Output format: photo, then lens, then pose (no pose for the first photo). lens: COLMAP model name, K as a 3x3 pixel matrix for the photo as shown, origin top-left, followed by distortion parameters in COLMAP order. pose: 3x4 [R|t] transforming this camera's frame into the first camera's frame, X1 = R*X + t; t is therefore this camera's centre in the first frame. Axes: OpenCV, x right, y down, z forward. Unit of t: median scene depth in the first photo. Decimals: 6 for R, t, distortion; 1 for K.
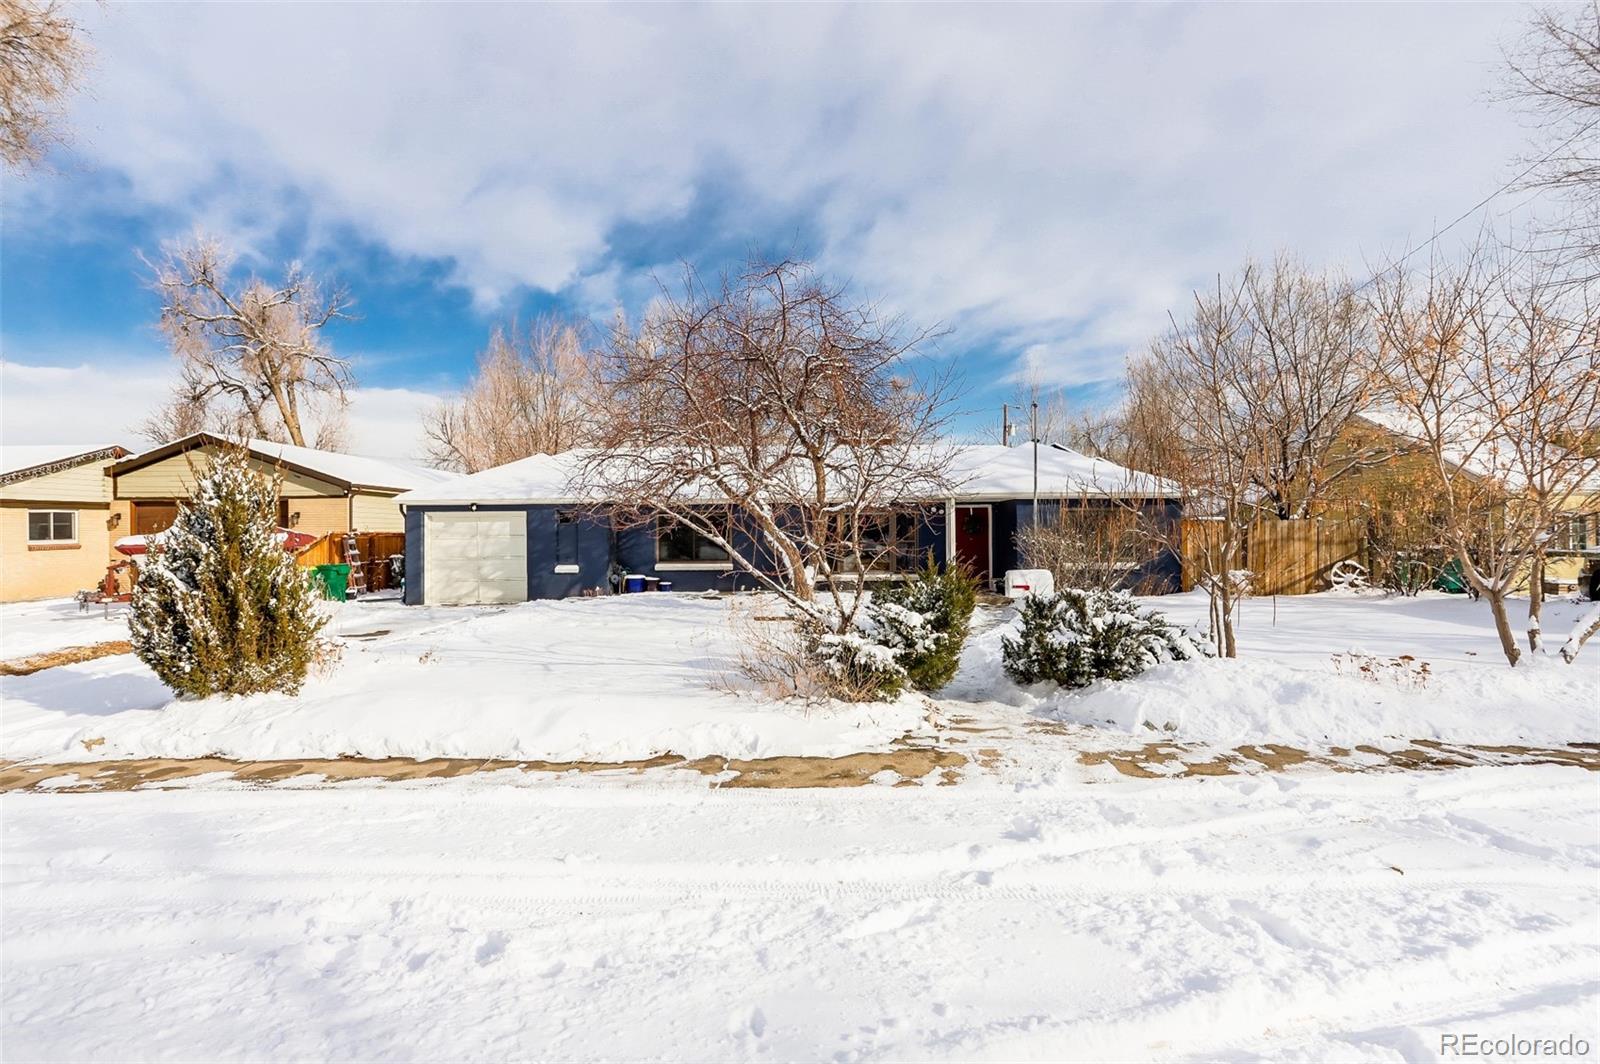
lens RADIAL K [[767.9, 0, 800.0], [0, 767.9, 532.0], [0, 0, 1]] dist [-0.001098, -0.000113]
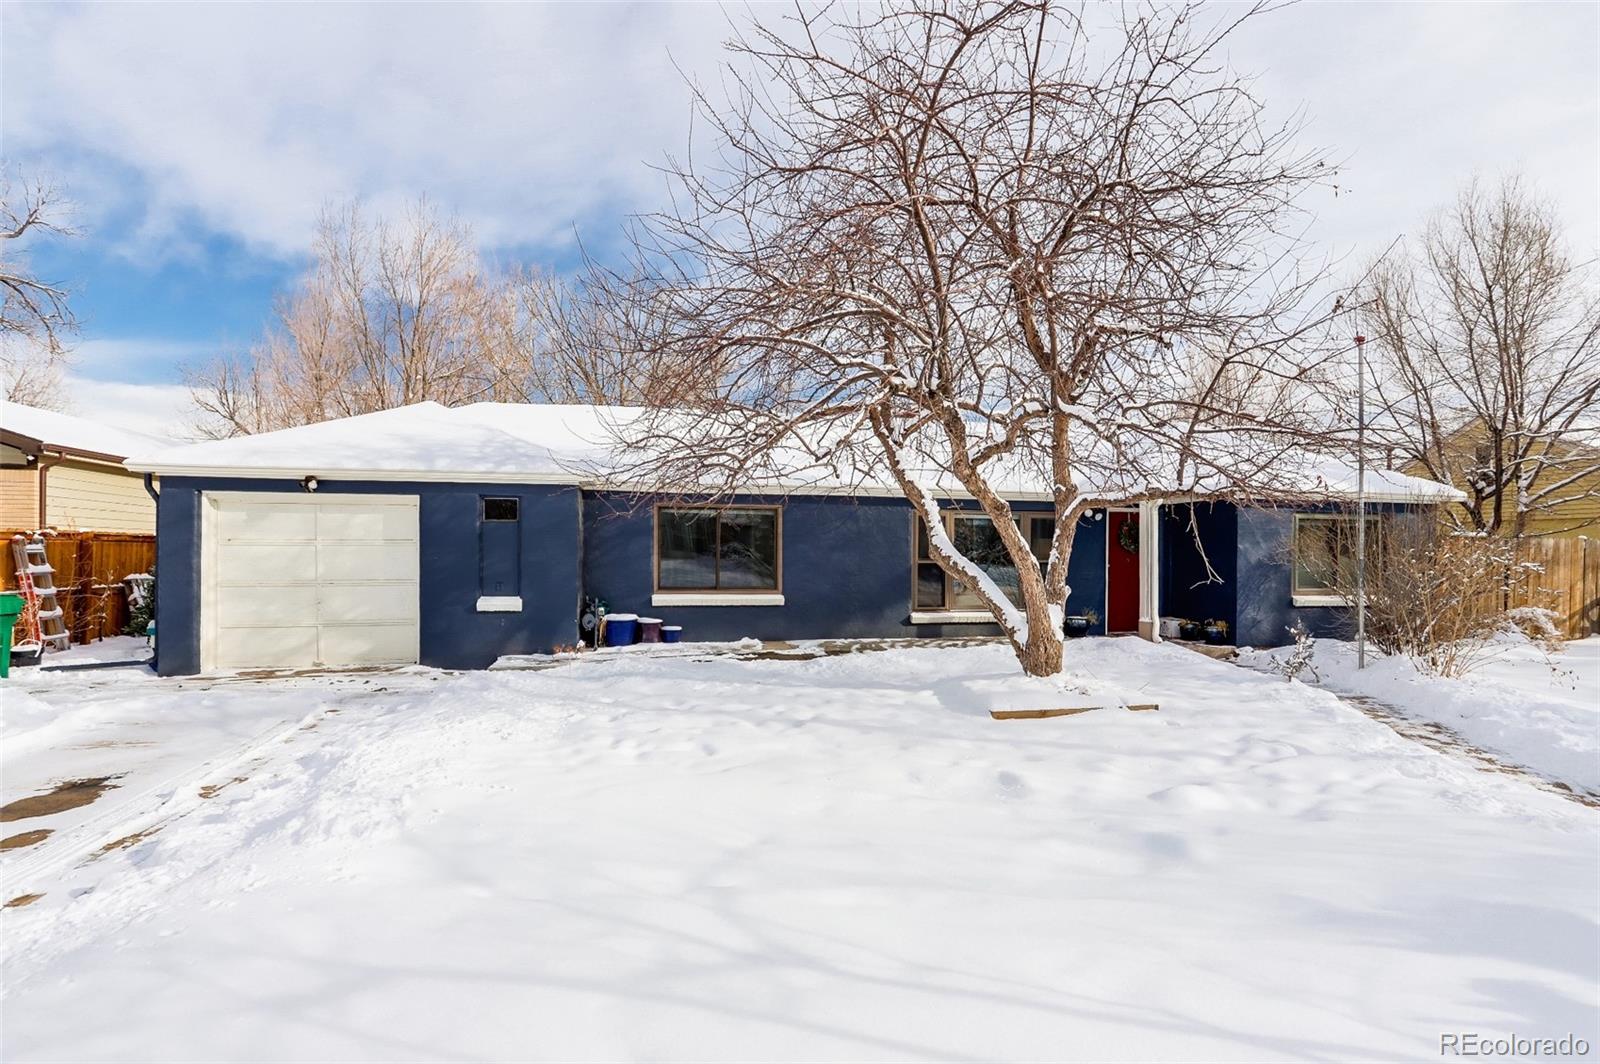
lens RADIAL K [[805.4, 0, 815.6], [0, 805.4, 560.8], [0, 0, 1]] dist [-0.024813, 0.025221]
pose [[0.977718, 0.012862, 0.209529, -0.201496], [-0.014748, 0.999864, 0.007443, 0.010208], [-0.209405, -0.010367, 0.977774, 0.393855]]
